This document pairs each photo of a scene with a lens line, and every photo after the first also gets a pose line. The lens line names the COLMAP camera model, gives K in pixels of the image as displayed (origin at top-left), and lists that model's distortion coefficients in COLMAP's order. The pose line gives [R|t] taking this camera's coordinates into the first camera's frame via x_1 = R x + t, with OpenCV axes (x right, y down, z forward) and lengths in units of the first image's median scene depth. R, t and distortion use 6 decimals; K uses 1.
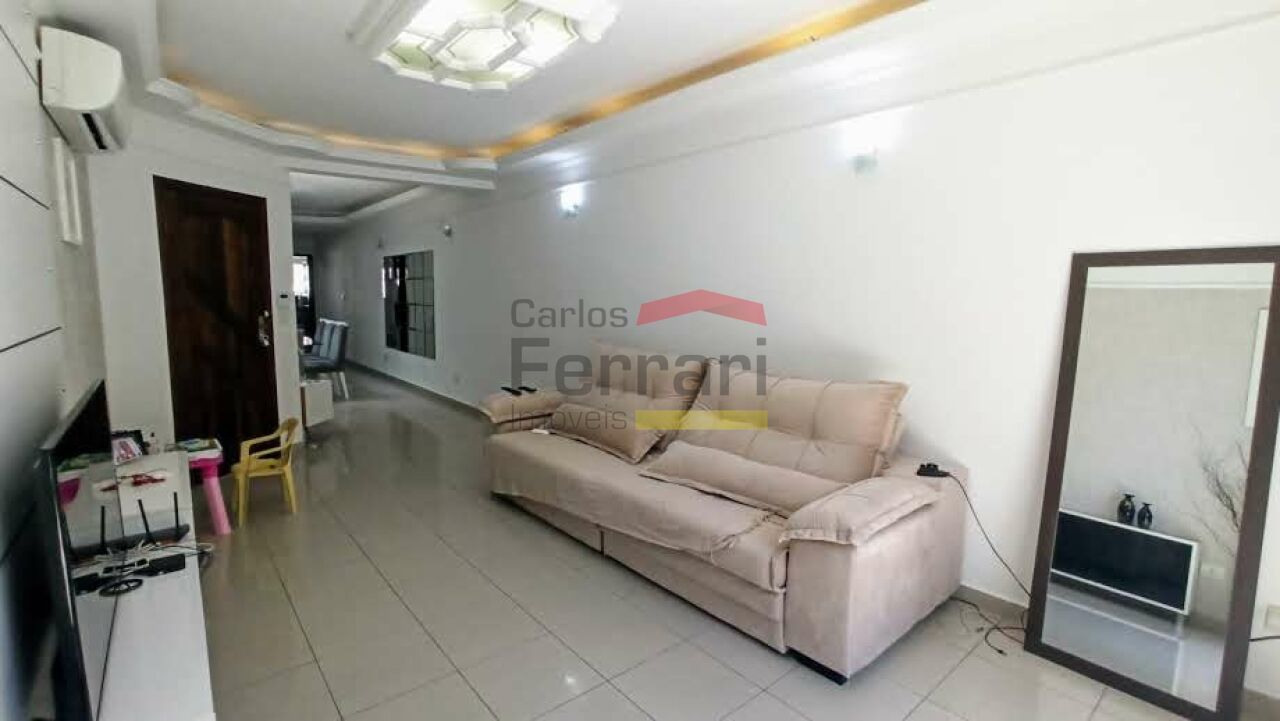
lens RADIAL K [[582.1, 0, 642.3], [0, 582.1, 356.6], [0, 0, 1]] dist [-0.001039, -0.000409]
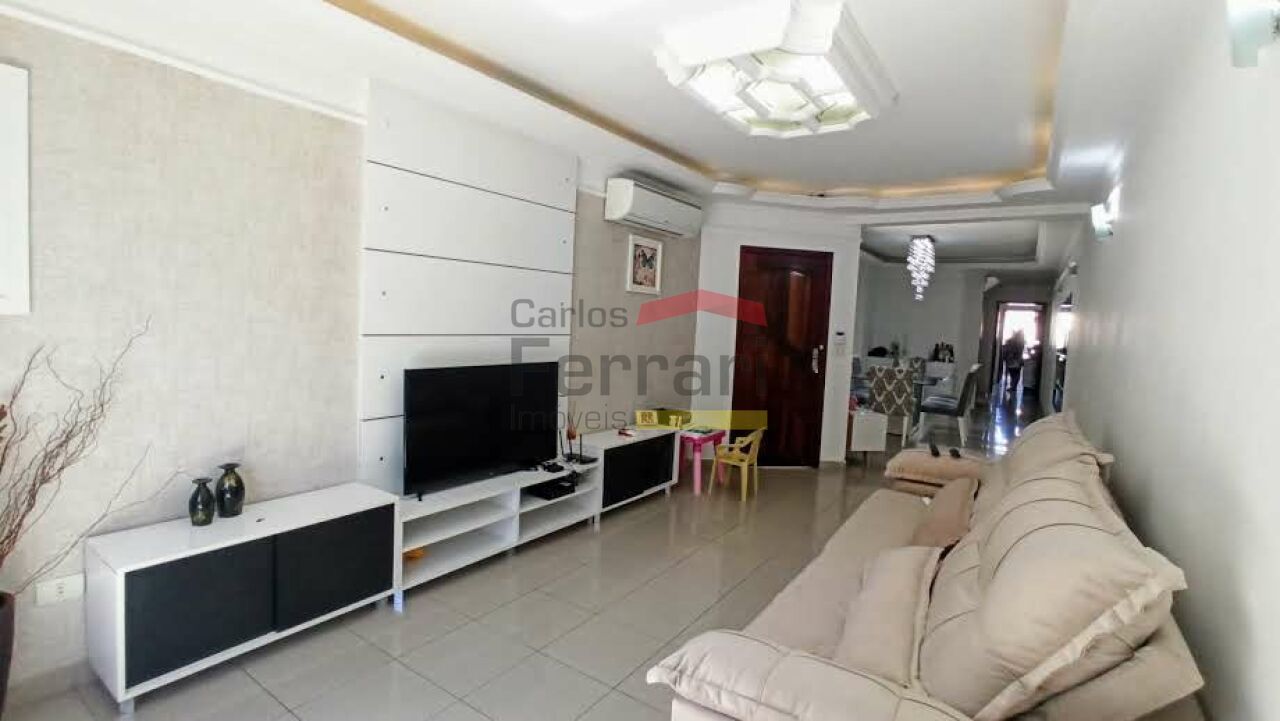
lens RADIAL K [[582.1, 0, 643.0], [0, 582.1, 360.1], [0, 0, 1]] dist [-0.001039, -0.000409]
pose [[0.279401, 0.080106, -0.956827, 0.444853], [-0.162549, 0.986076, 0.035089, -0.030339], [0.946315, 0.145727, 0.288532, 0.320103]]
